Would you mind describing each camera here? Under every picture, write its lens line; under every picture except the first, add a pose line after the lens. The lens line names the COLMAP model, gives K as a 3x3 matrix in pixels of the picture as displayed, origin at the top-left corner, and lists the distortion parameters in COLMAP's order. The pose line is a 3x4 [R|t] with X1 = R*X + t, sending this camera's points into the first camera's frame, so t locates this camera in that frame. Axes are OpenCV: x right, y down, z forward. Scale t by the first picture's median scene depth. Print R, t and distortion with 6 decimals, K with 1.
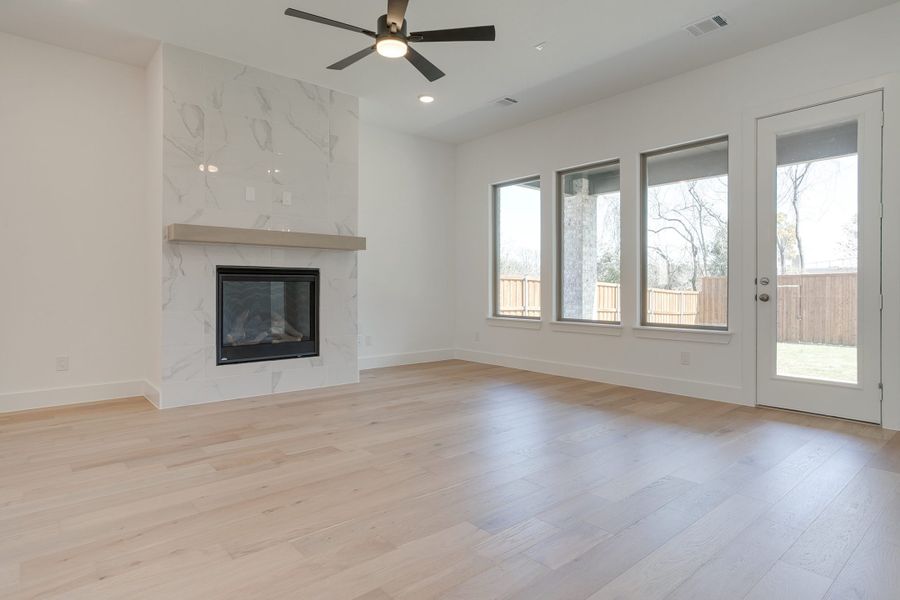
lens RADIAL K [[493.1, 0, 449.4], [0, 493.1, 288.5], [0, 0, 1]] dist [-0.008760, -0.000203]
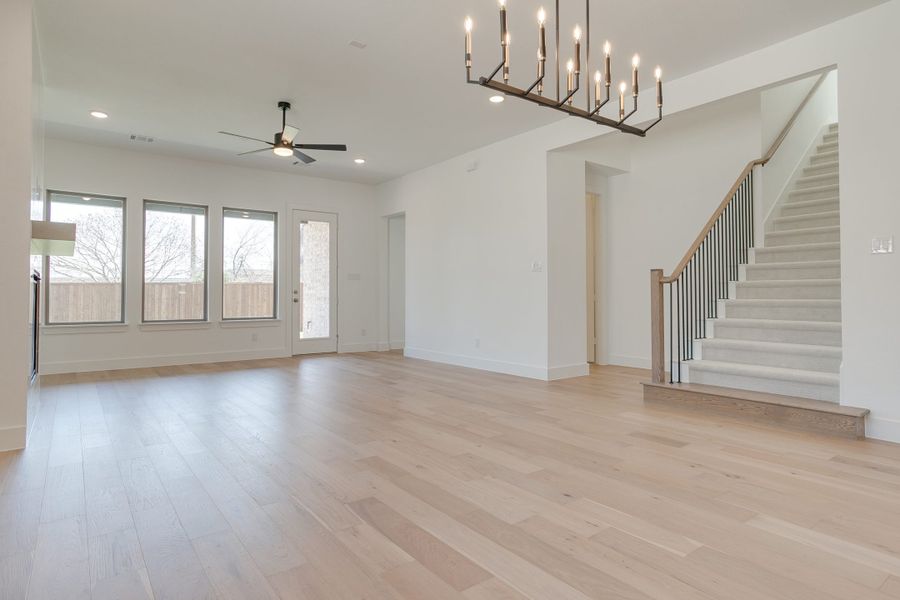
lens RADIAL K [[497.9, 0, 461.7], [0, 497.9, 282.1], [0, 0, 1]] dist [0.002092, 0.000500]
pose [[0.039808, 0.024691, 0.998902, -1.177175], [0.001990, 0.999691, -0.024790, -0.003139], [-0.999205, 0.002974, 0.039747, 0.217542]]
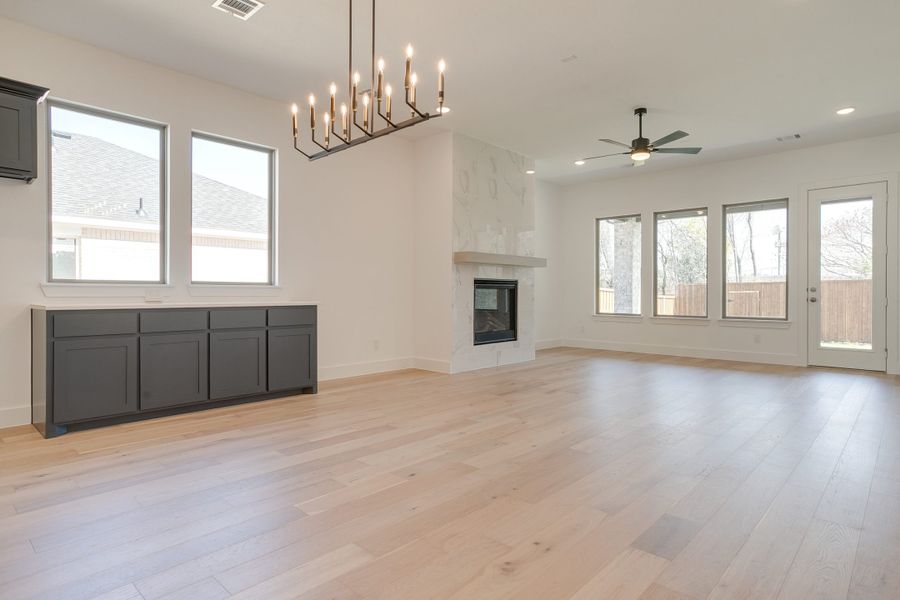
lens RADIAL K [[497.3, 0, 447.1], [0, 497.3, 294.3], [0, 0, 1]] dist [0.002395, 0.001805]
pose [[0.992973, 0.000832, 0.118341, -0.674295], [-0.001145, 0.999996, 0.002577, -0.002313], [-0.118338, -0.002694, 0.992970, -0.446078]]
